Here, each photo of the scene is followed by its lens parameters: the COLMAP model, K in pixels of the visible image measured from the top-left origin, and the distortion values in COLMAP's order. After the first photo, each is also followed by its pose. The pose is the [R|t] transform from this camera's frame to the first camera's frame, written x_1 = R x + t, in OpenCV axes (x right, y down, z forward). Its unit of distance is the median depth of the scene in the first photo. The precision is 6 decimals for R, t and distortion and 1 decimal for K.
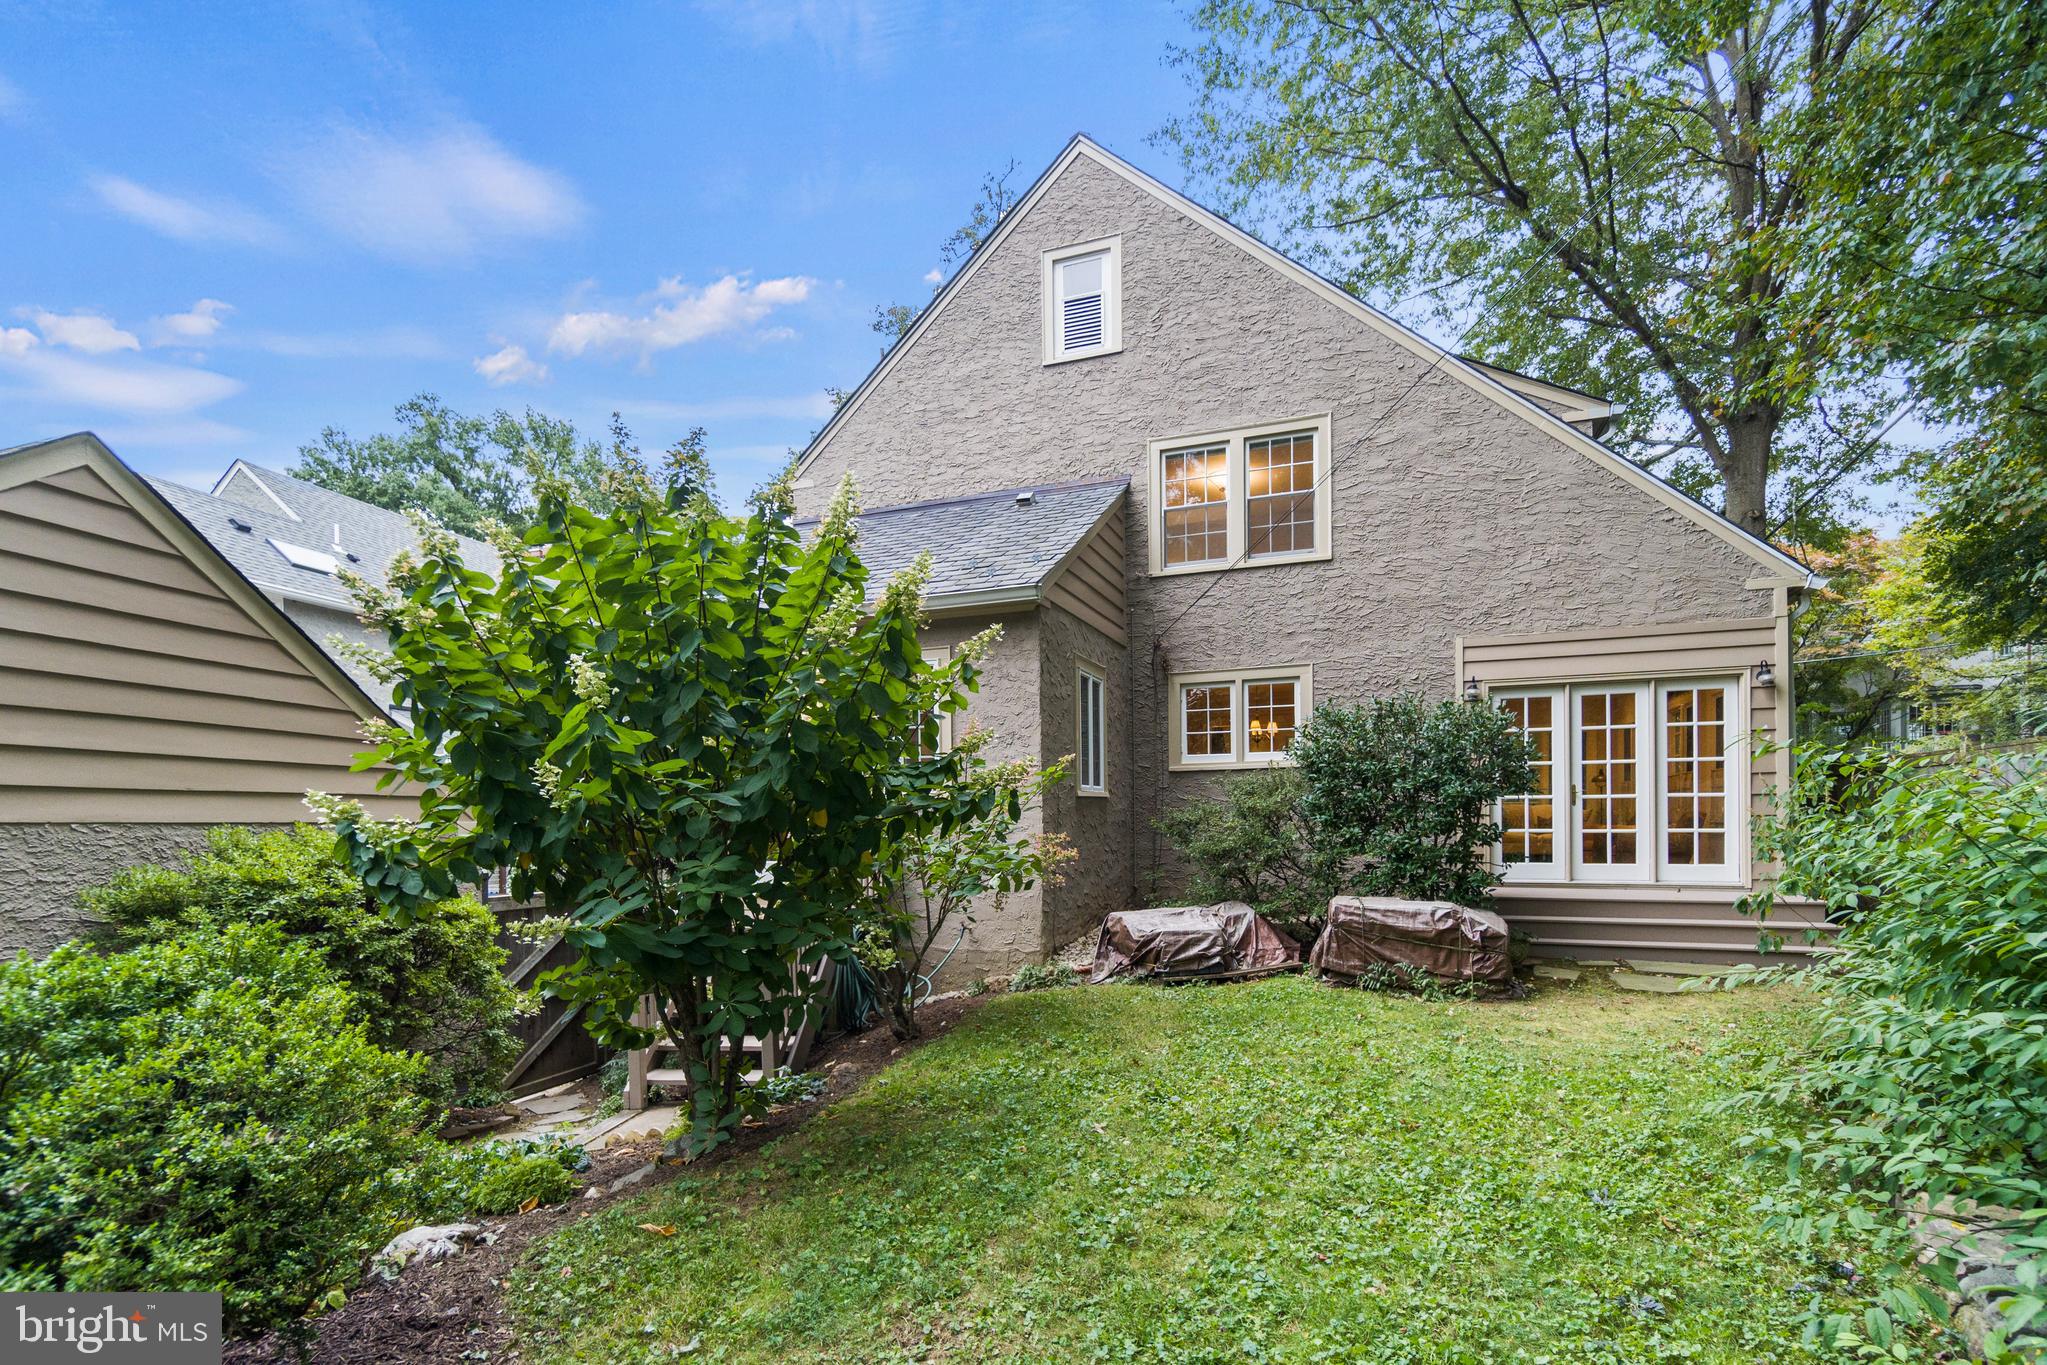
lens RADIAL K [[945.3, 0, 1021.9], [0, 945.3, 828.2], [0, 0, 1]] dist [-0.001166, 0.000812]
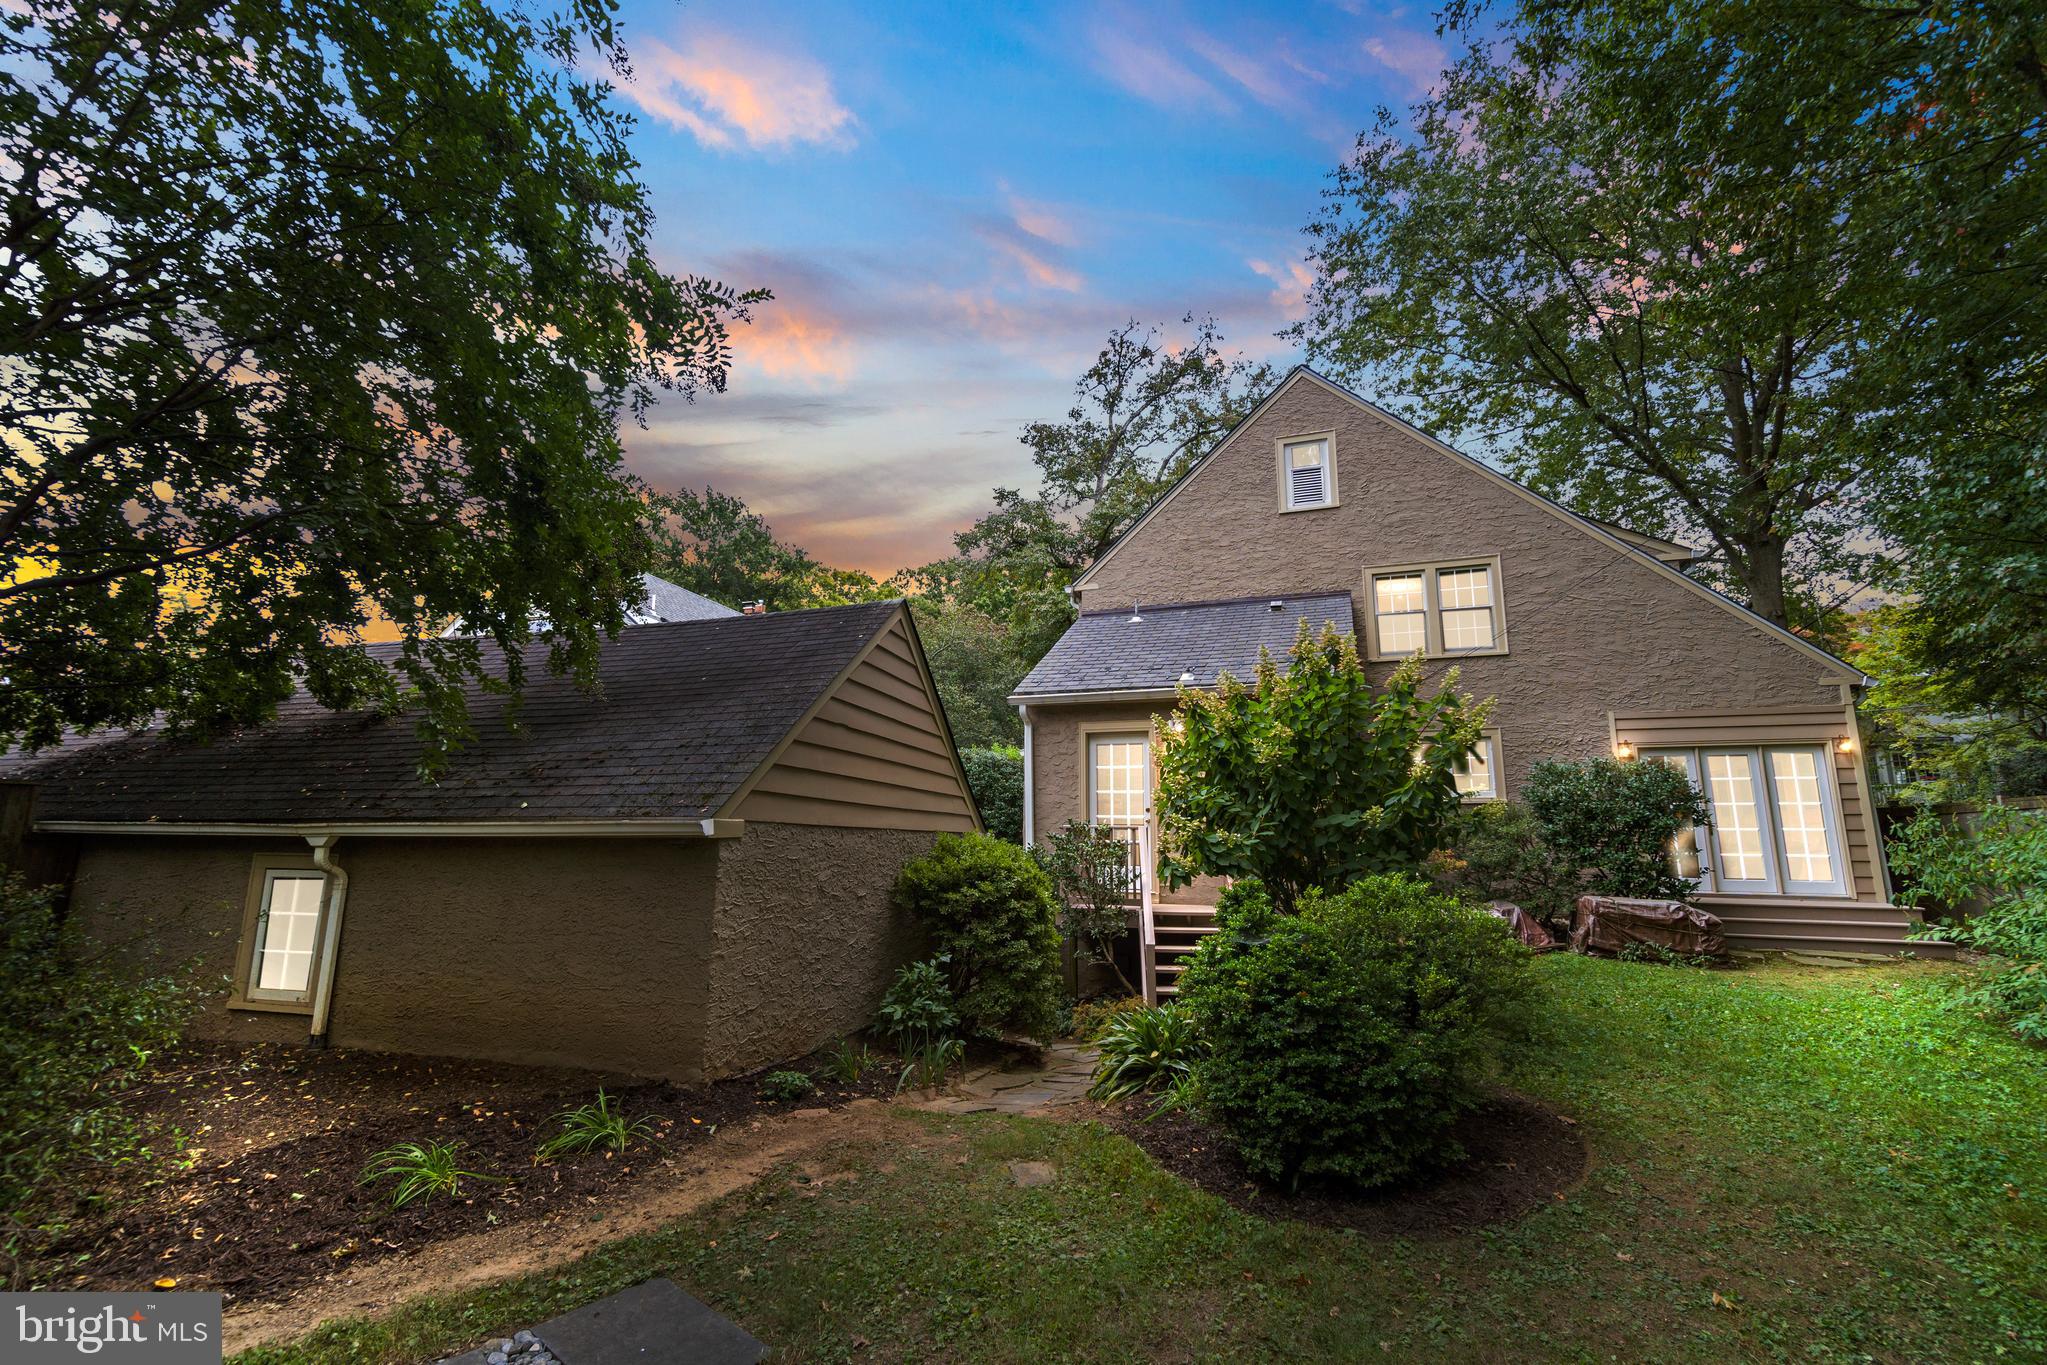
lens RADIAL K [[894.2, 0, 1032.5], [0, 894.2, 674.0], [0, 0, 1]] dist [-0.002609, 0.001371]
pose [[0.999834, 0.017974, -0.003058, -0.415981], [-0.018226, 0.980836, -0.193980, 0.015622], [-0.000488, 0.194003, 0.981001, -0.326531]]
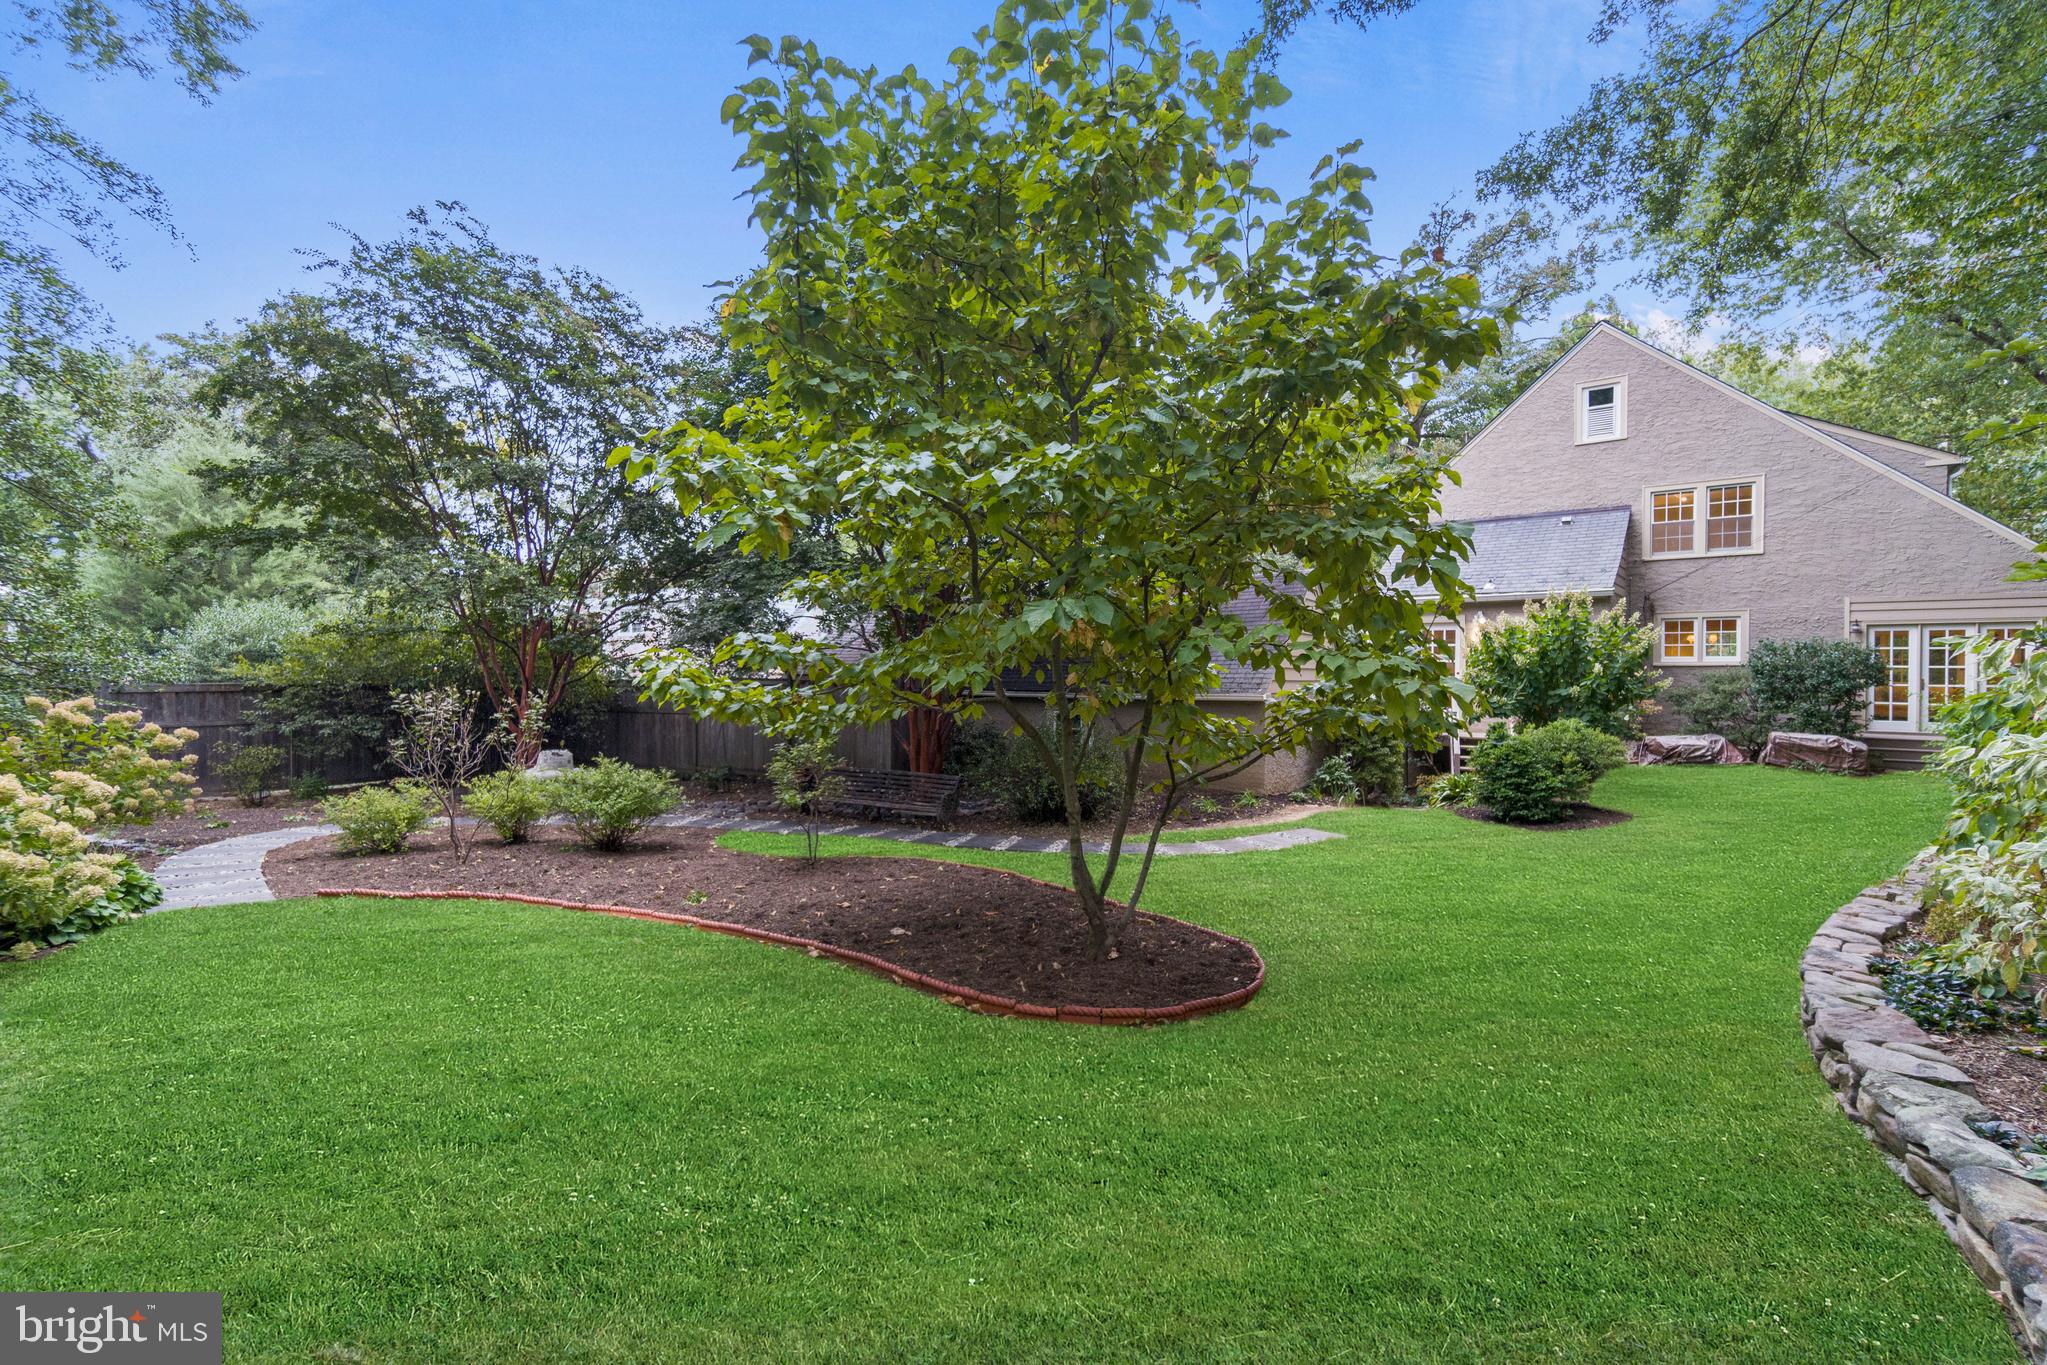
lens RADIAL K [[894.3, 0, 1029.9], [0, 894.3, 682.6], [0, 0, 1]] dist [-0.000376, 0.000108]
pose [[0.949308, 0.017946, -0.313836, -0.530590], [-0.016700, 0.999838, 0.006657, -0.022422], [0.313904, -0.001078, 0.949454, -1.224090]]
